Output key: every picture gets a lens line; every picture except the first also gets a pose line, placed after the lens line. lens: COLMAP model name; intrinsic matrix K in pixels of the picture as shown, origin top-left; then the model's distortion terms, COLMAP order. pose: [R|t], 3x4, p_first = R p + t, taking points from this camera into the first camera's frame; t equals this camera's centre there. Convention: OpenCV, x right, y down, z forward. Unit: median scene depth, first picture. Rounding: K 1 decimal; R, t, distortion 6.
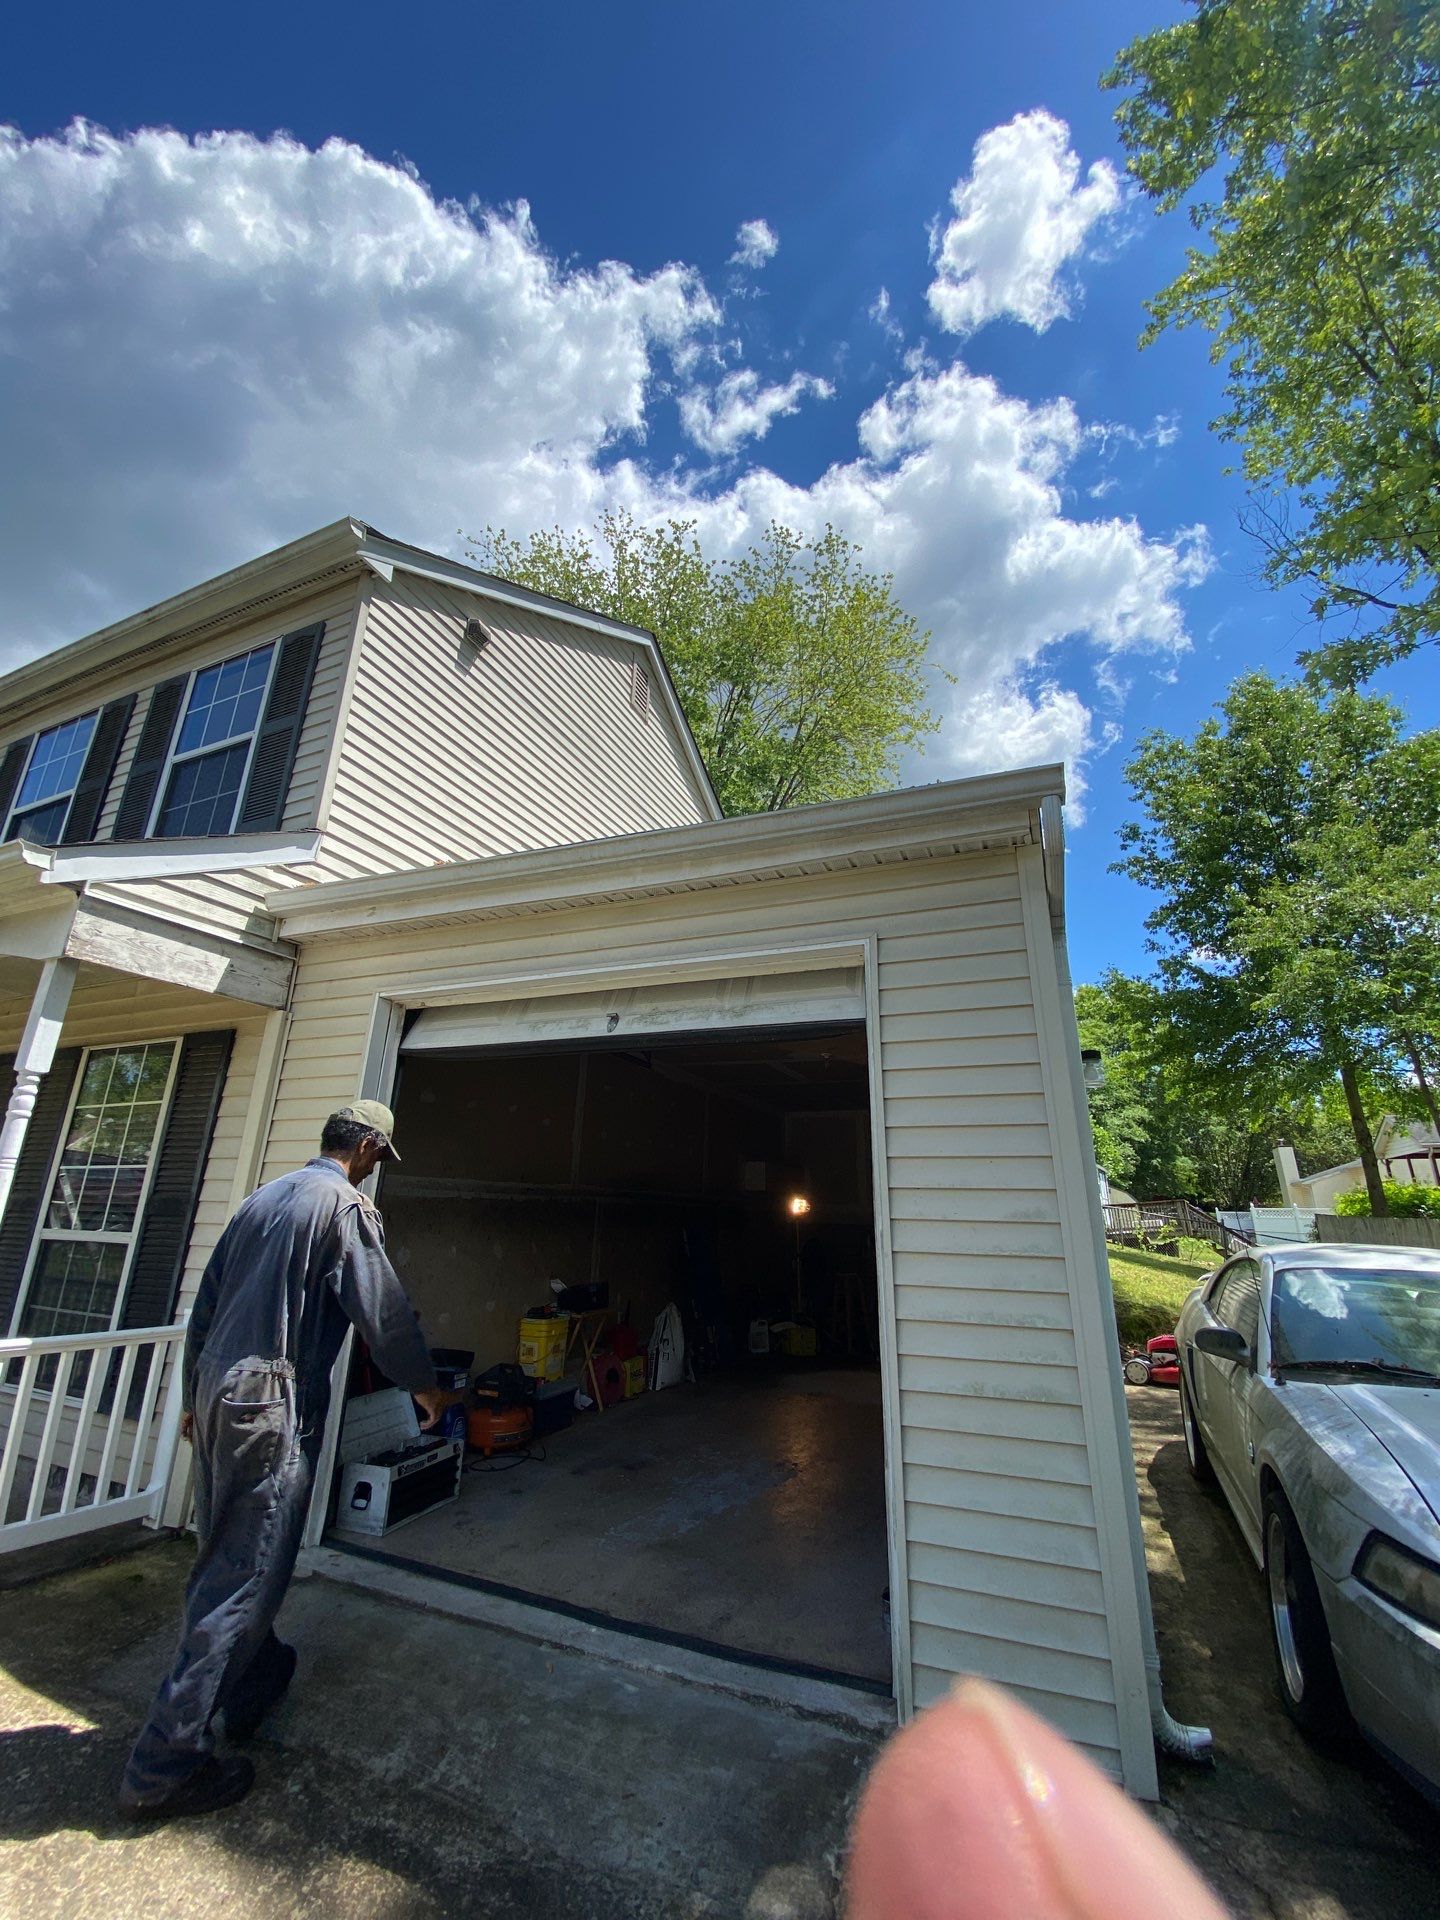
lens RADIAL K [[776.6, 0, 721.2], [0, 776.6, 954.3], [0, 0, 1]] dist [-0.002195, -0.000571]
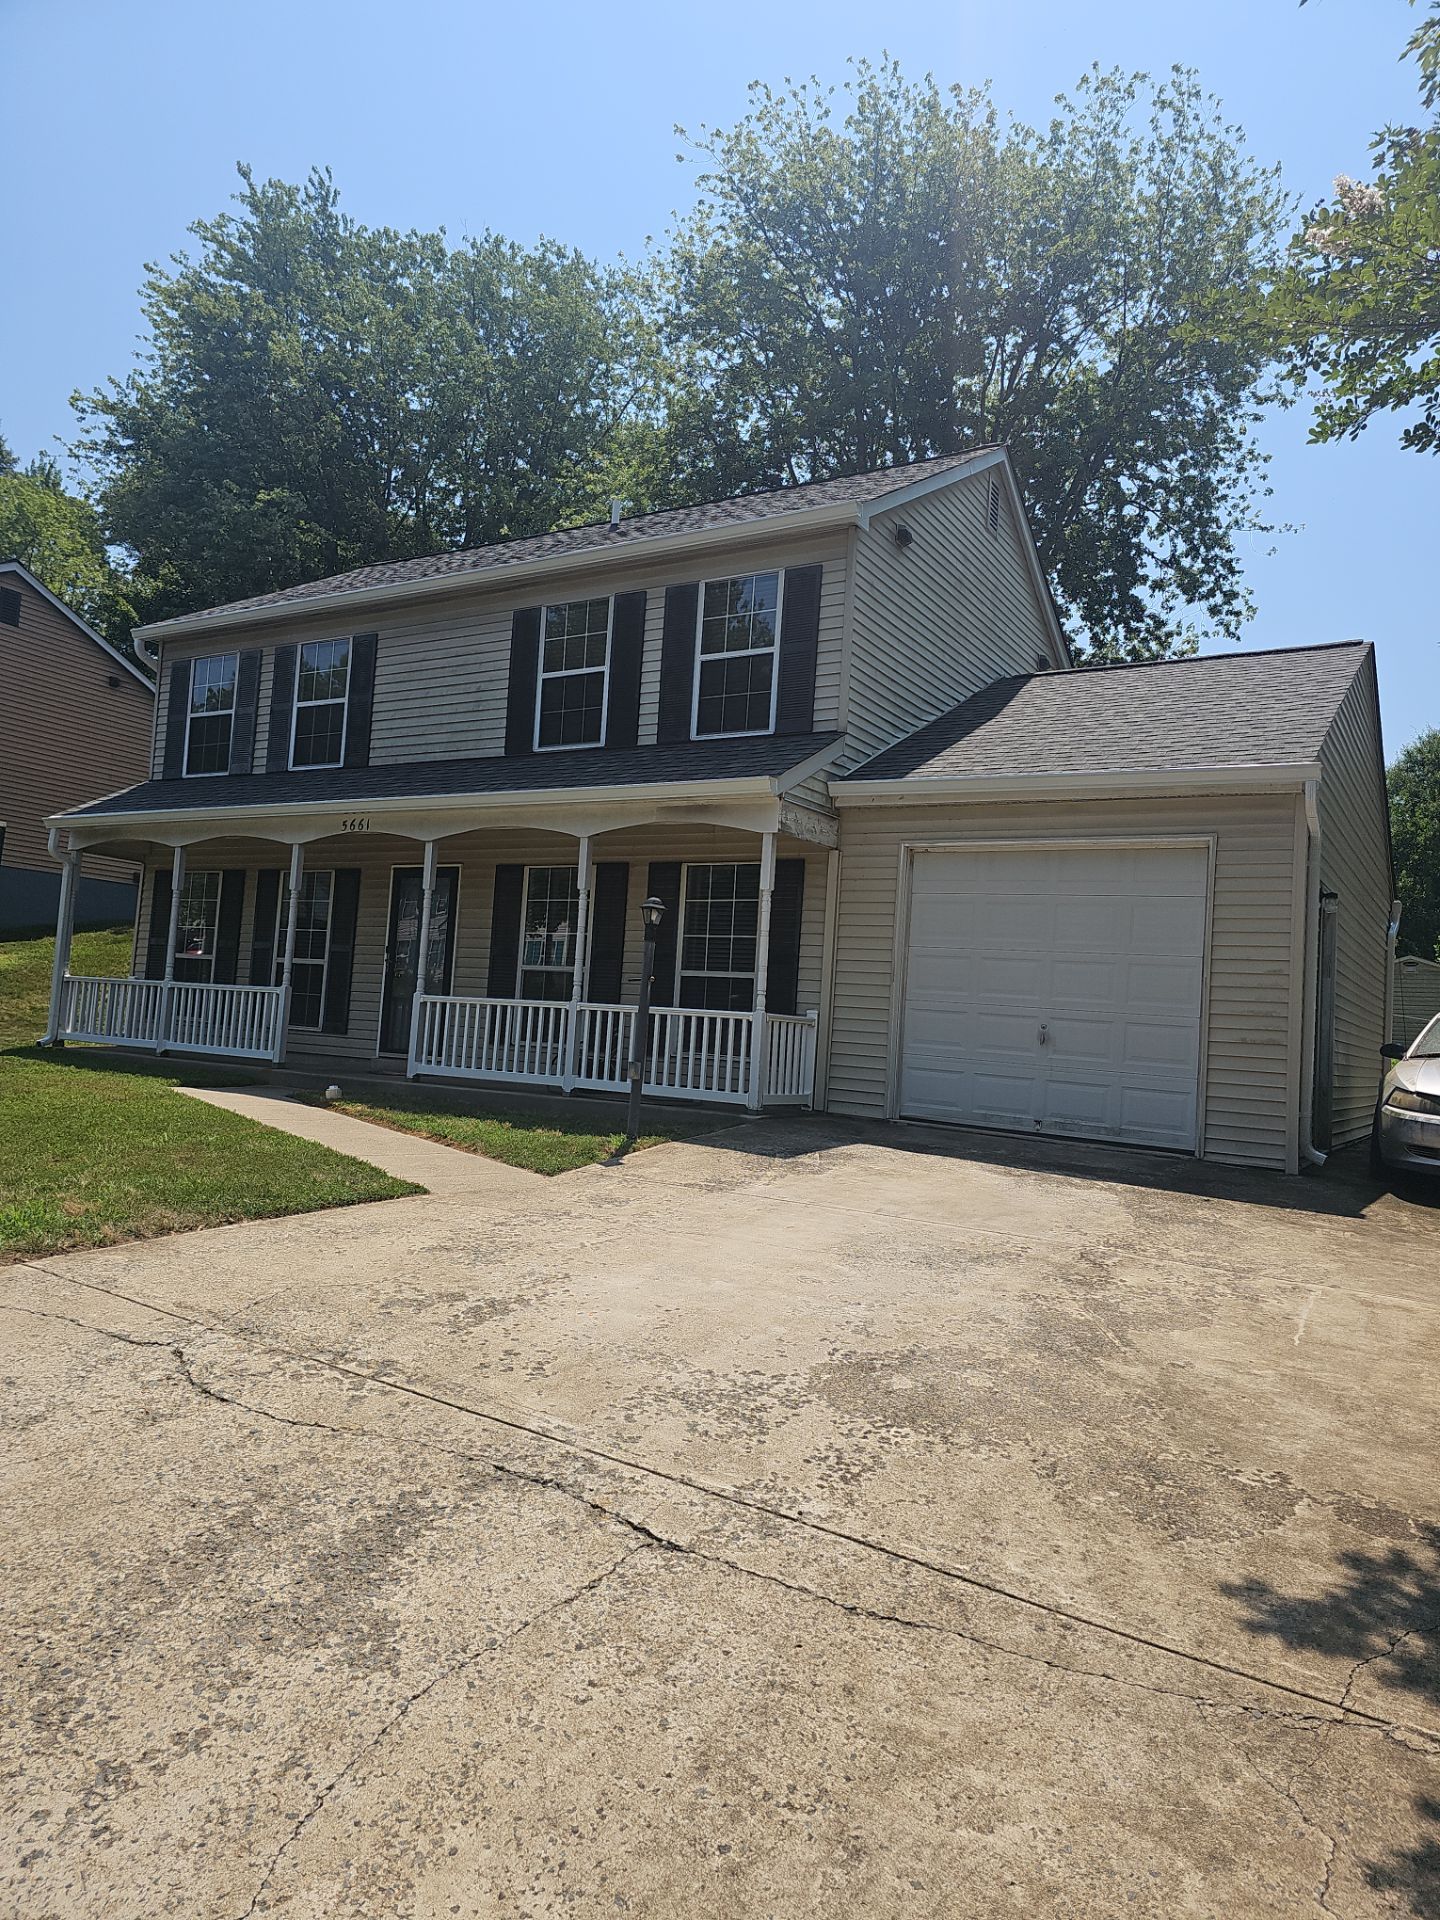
lens RADIAL K [[1195.9, 0, 738.1], [0, 1195.9, 934.3], [0, 0, 1]] dist [0.043351, -0.037857]
pose [[0.990529, 0.033814, -0.133071, -0.421433], [0.001265, 0.966910, 0.255115, -0.406746], [0.137294, -0.252868, 0.957710, -1.539862]]
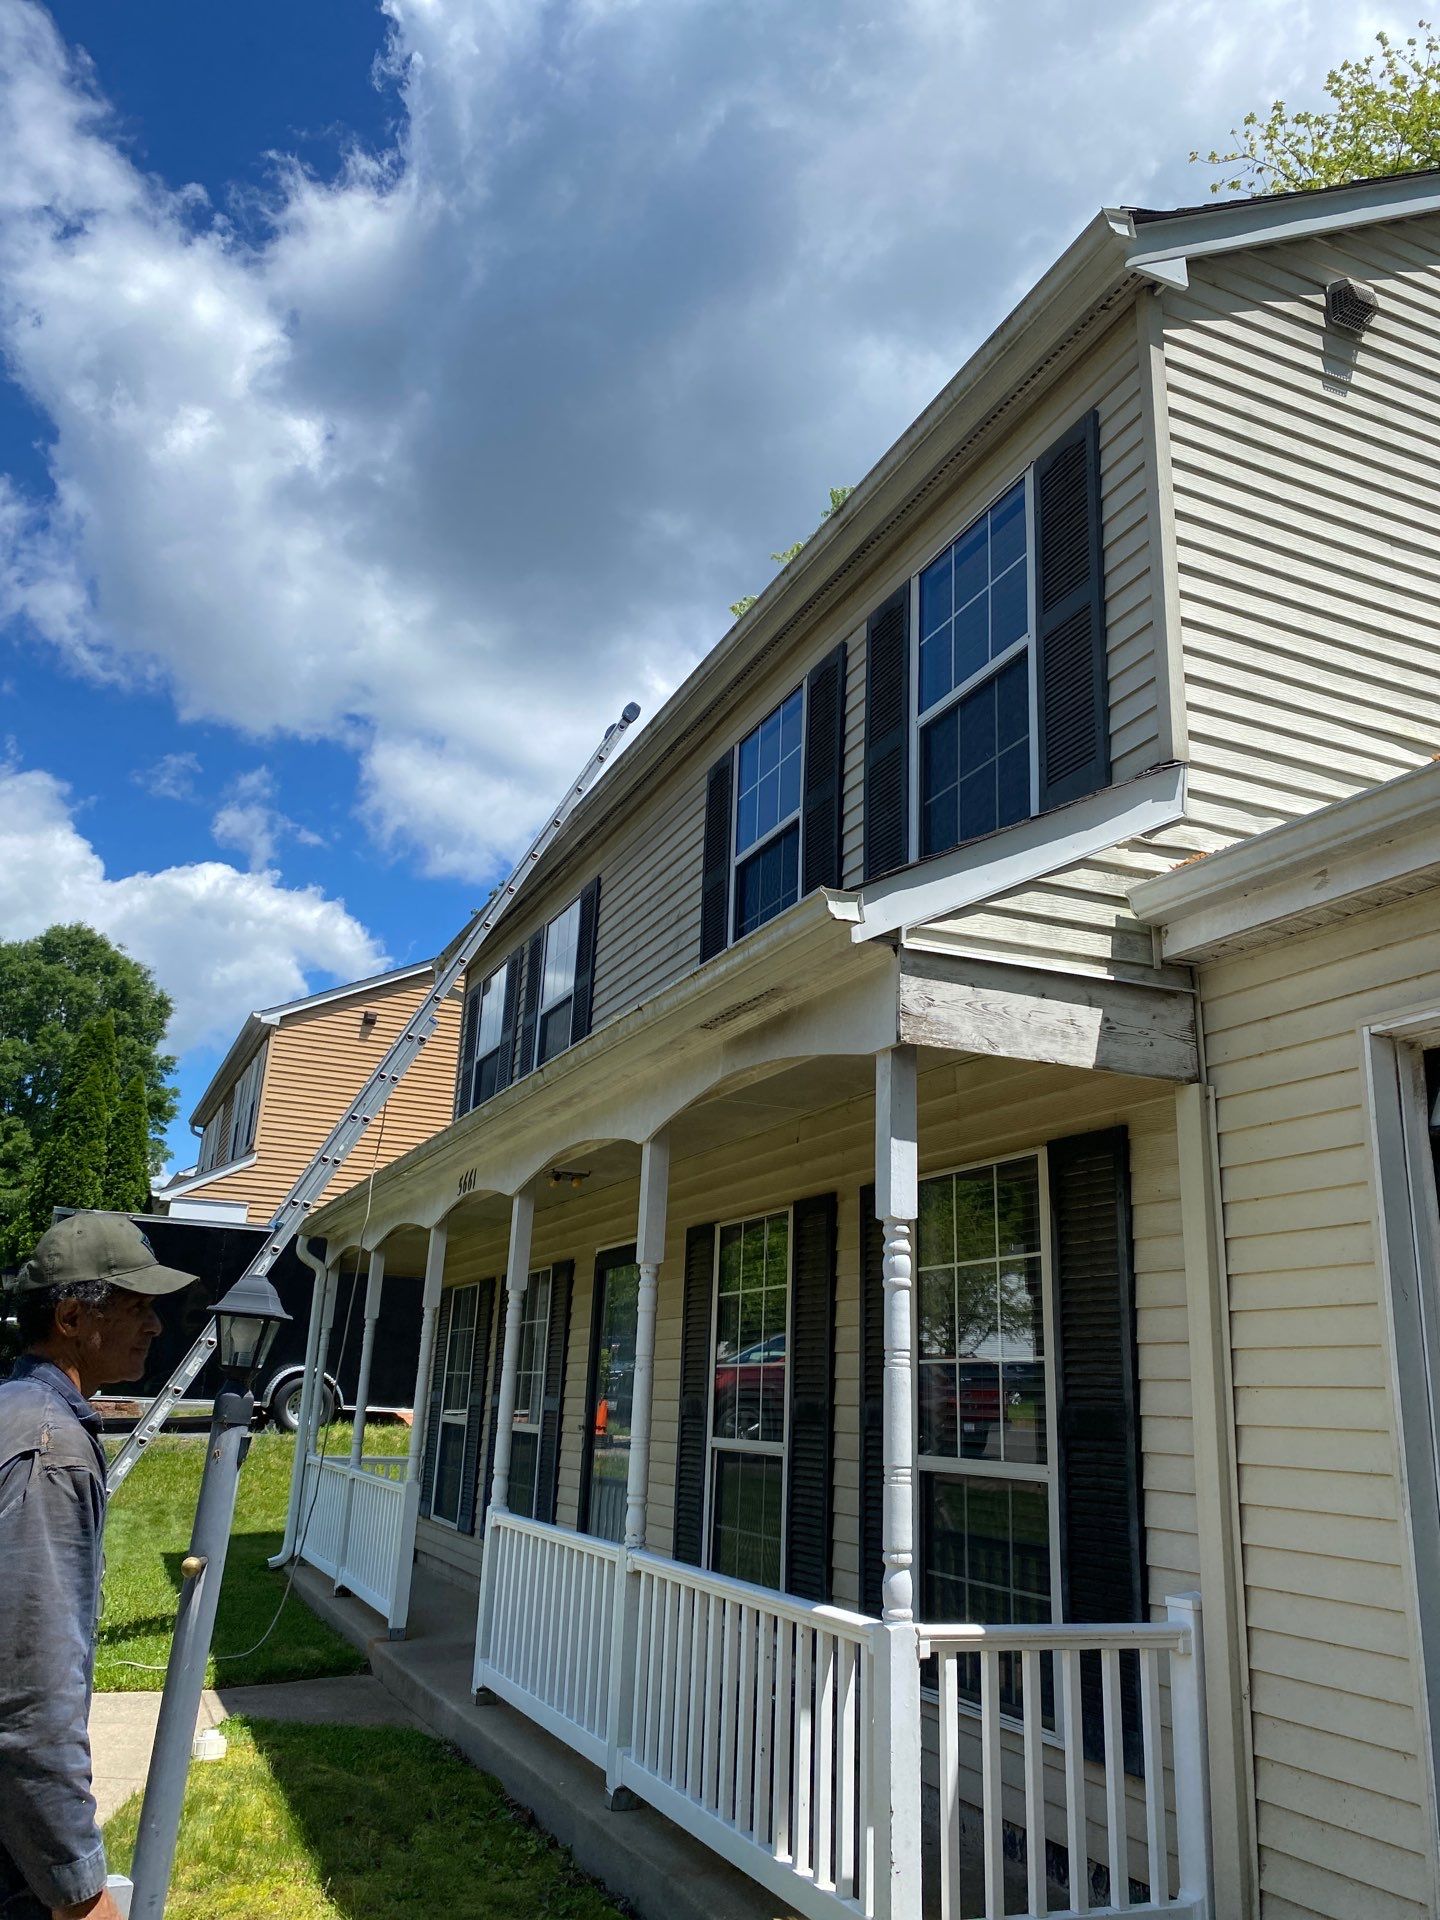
lens RADIAL K [[1452.1, 0, 721.2], [0, 1452.1, 958.7], [0, 0, 1]] dist [0.038316, -0.030310]
pose [[0.736364, -0.188383, -0.649830, -0.107365], [0.189973, 0.979386, -0.068650, -0.010477], [0.649367, -0.072898, 0.756973, -0.034646]]
